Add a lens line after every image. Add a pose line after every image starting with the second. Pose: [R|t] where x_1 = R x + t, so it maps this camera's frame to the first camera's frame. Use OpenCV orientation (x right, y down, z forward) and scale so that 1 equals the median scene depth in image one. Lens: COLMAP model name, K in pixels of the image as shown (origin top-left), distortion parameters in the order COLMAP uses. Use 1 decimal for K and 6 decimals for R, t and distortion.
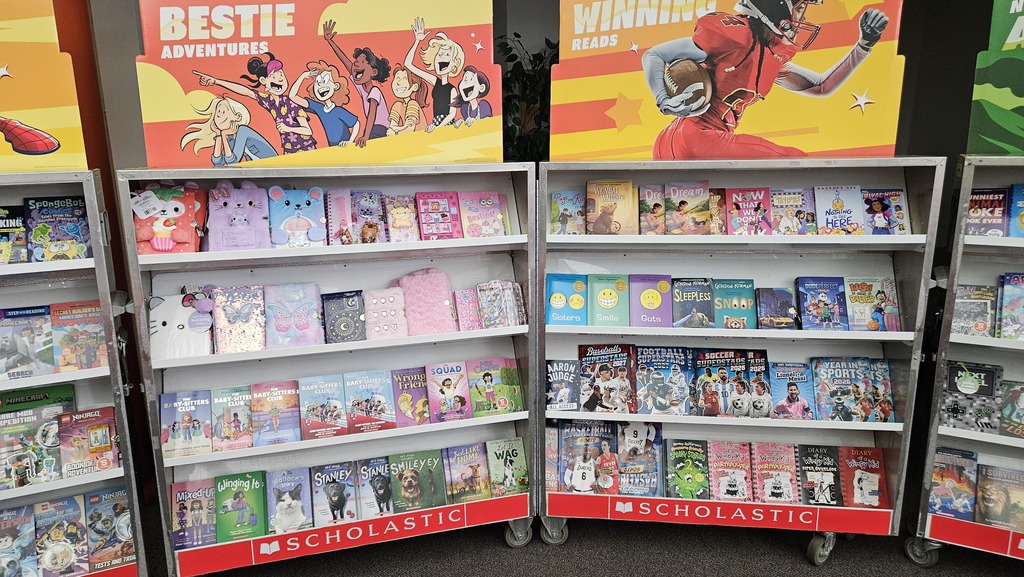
lens RADIAL K [[697.8, 0, 491.5], [0, 697.8, 289.3], [0, 0, 1]] dist [0.065405, -0.050442]
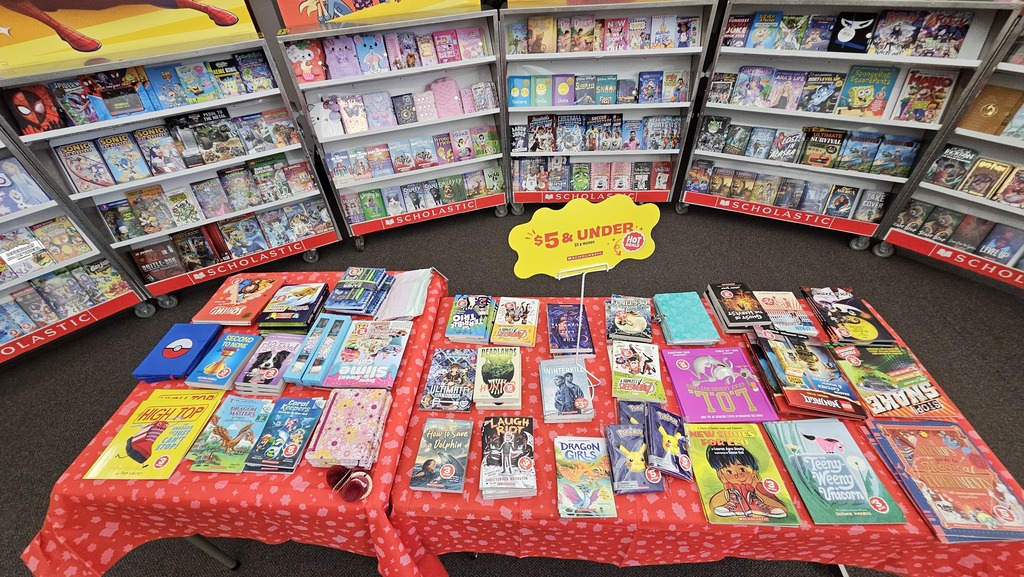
lens RADIAL K [[422.6, 0, 505.6], [0, 422.6, 297.2], [0, 0, 1]] dist [0.004363, -0.003030]
pose [[0.998698, -0.050542, -0.006878, 0.053024], [0.047237, 0.865540, 0.498607, -0.082255], [-0.019247, -0.498283, 0.866801, -0.296461]]
